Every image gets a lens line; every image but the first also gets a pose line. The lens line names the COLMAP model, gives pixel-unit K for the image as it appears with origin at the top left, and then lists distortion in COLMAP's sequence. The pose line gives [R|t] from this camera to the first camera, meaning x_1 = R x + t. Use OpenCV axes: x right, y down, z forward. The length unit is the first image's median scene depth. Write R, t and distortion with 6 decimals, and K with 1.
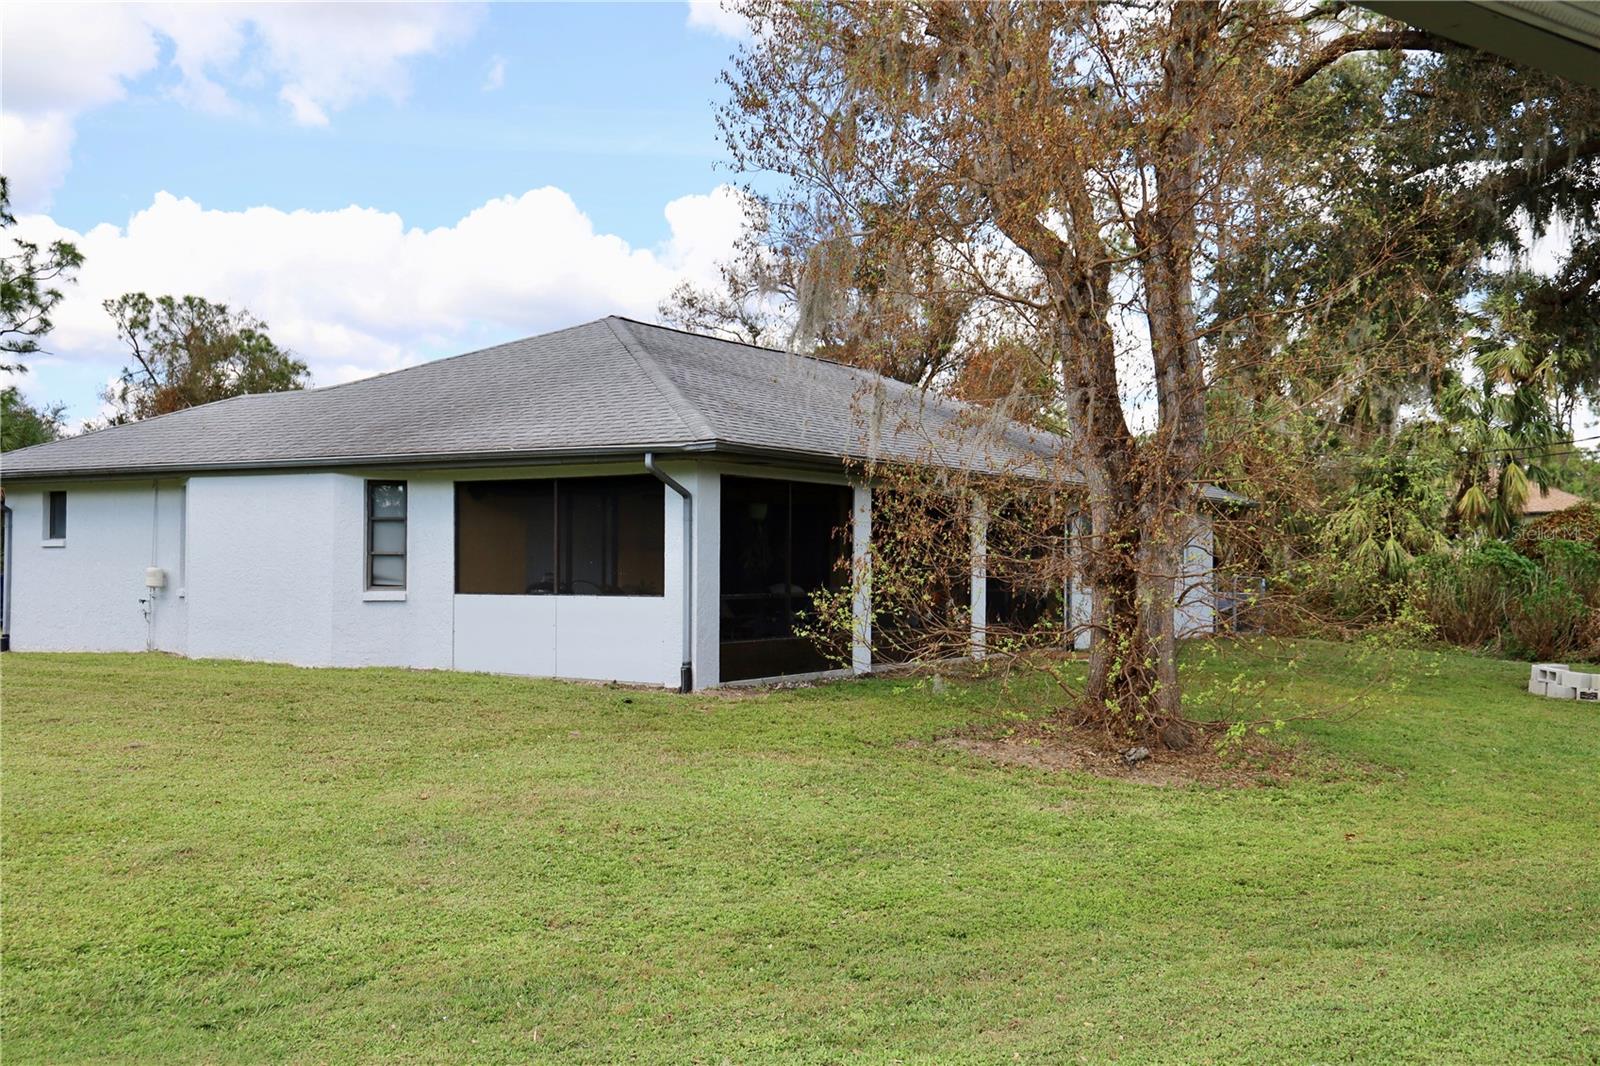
lens RADIAL K [[1657.1, 0, 800.0], [0, 1657.1, 533.0], [0, 0, 1]] dist [-0.004325, -0.002220]
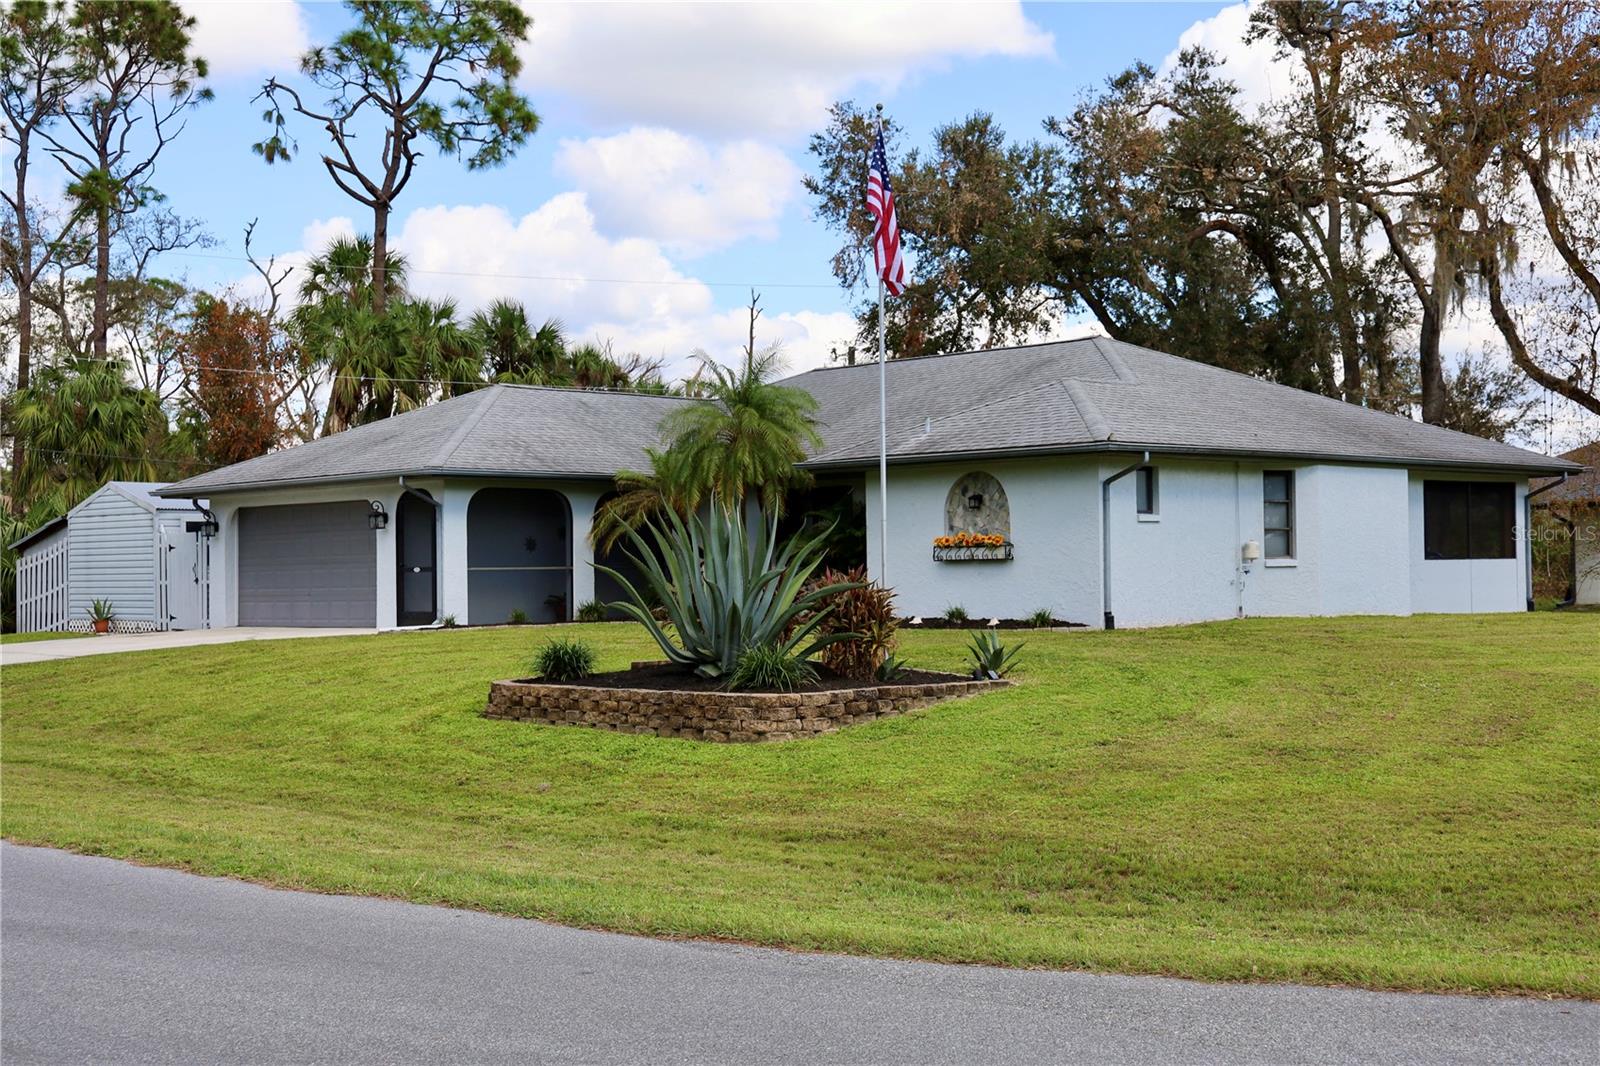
lens RADIAL K [[2119.5, 0, 800.0], [0, 2119.5, 533.0], [0, 0, 1]] dist [0.080397, 0.003605]
pose [[0.314741, 0.003527, 0.949171, -2.088271], [-0.012245, 0.999925, 0.000344, 0.019842], [-0.949099, -0.011731, 0.314761, 0.926258]]
